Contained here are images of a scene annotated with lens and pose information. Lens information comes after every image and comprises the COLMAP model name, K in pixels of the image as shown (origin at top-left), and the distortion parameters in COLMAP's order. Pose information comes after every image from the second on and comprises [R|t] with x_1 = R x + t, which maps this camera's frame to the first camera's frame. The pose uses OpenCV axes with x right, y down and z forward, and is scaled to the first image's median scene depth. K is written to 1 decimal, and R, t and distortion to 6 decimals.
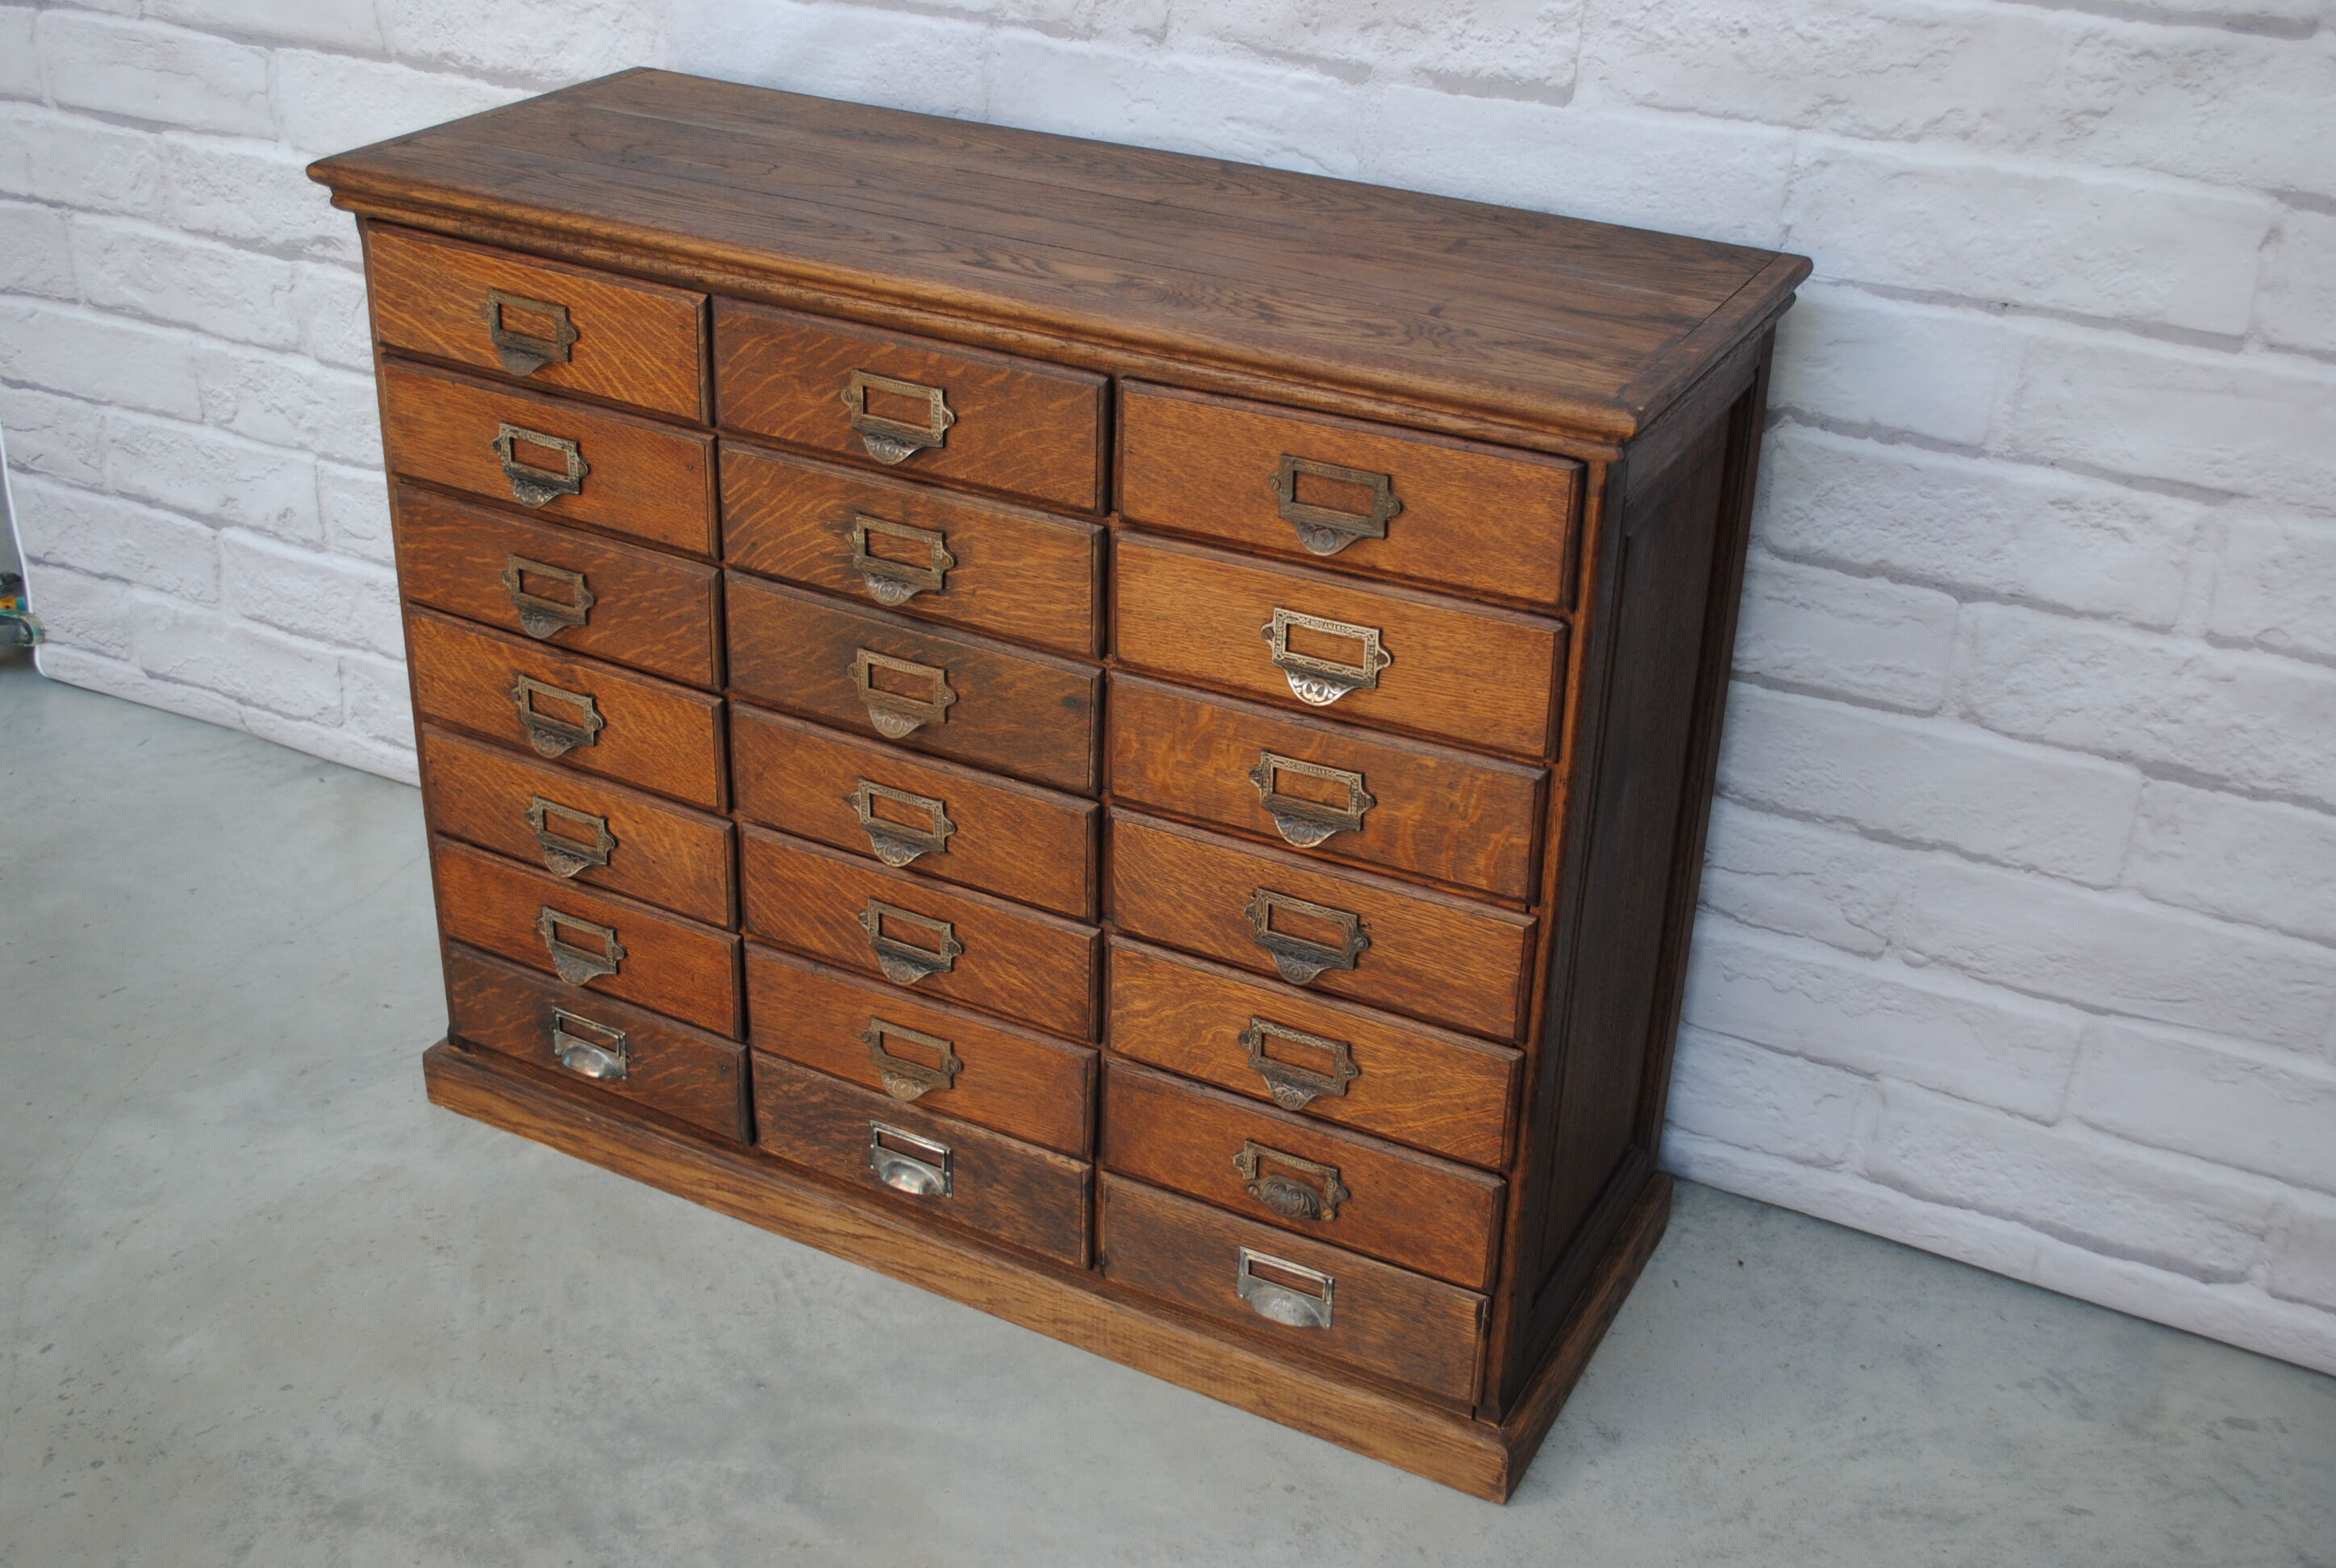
lens RADIAL K [[2573.0, 0, 1171.5], [0, 2573.0, 775.3], [0, 0, 1]] dist [-0.060259, 0.001746]
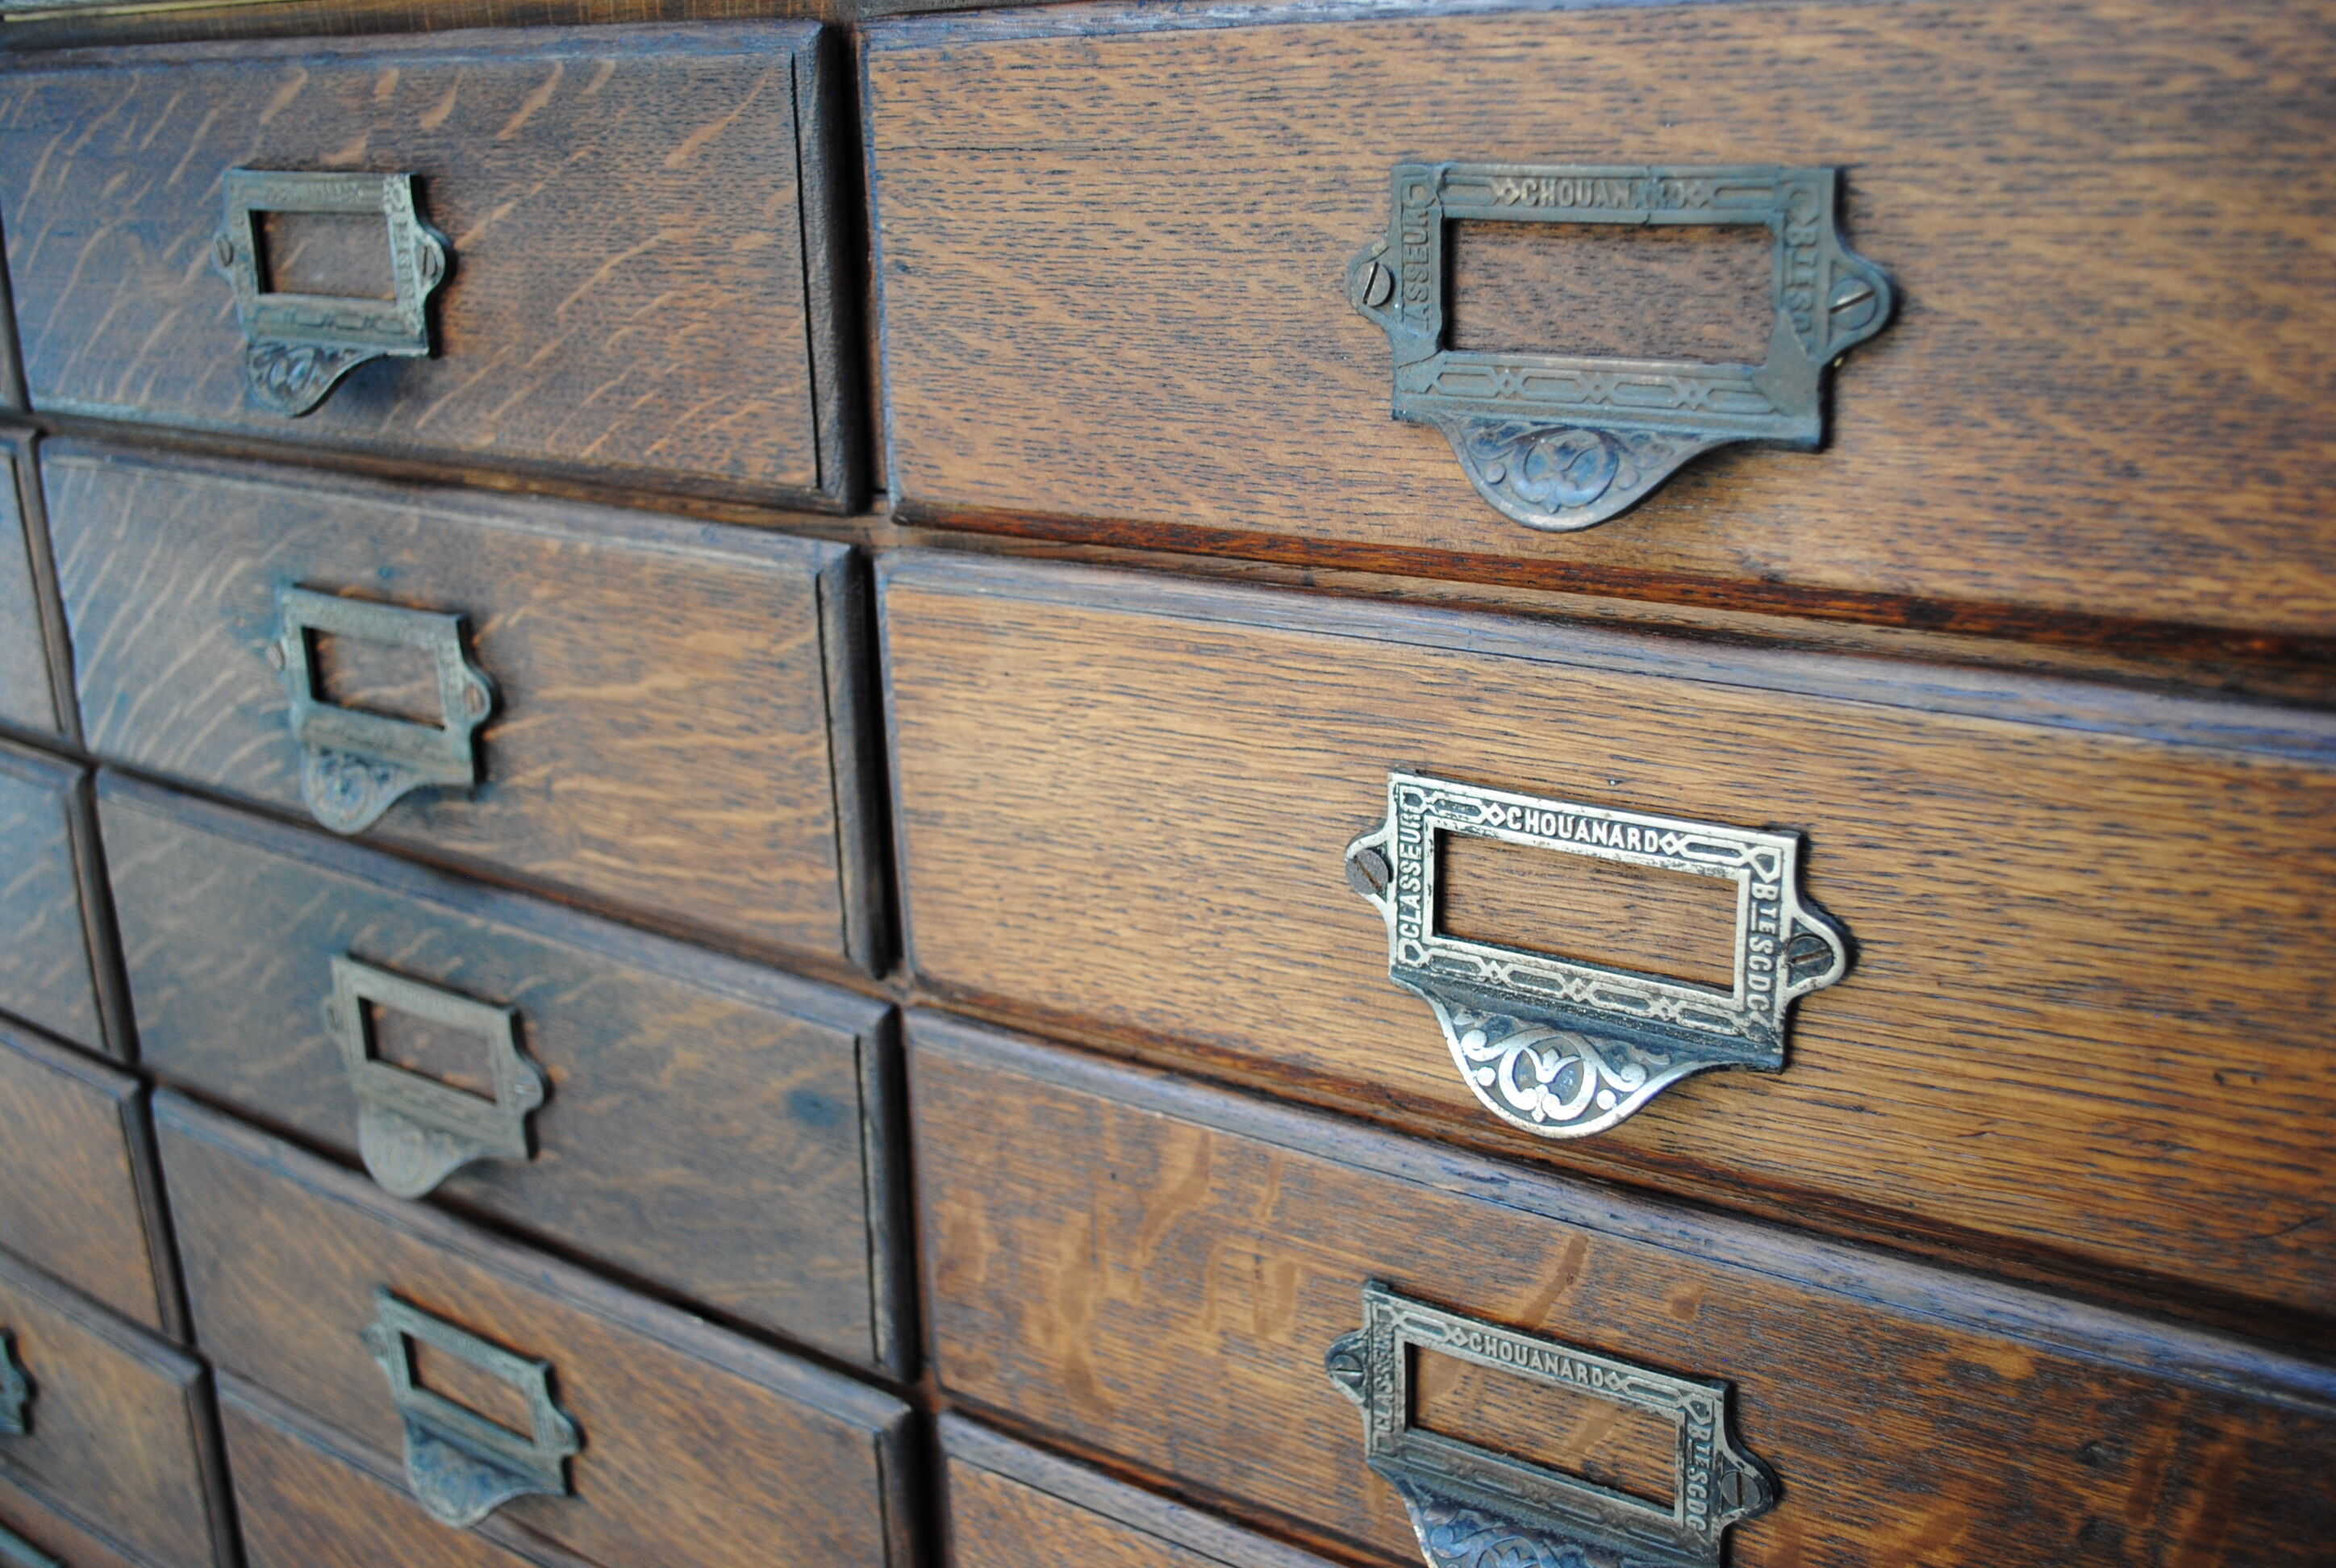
lens RADIAL K [[2195.8, 0, 1176.1], [0, 2195.8, 778.9], [0, 0, 1]] dist [-0.073159, 0.007830]
pose [[0.993707, -0.012624, -0.111299, 0.038594], [-0.005435, 0.987024, -0.160478, -0.024000], [0.111881, 0.160073, 0.980744, 0.684657]]
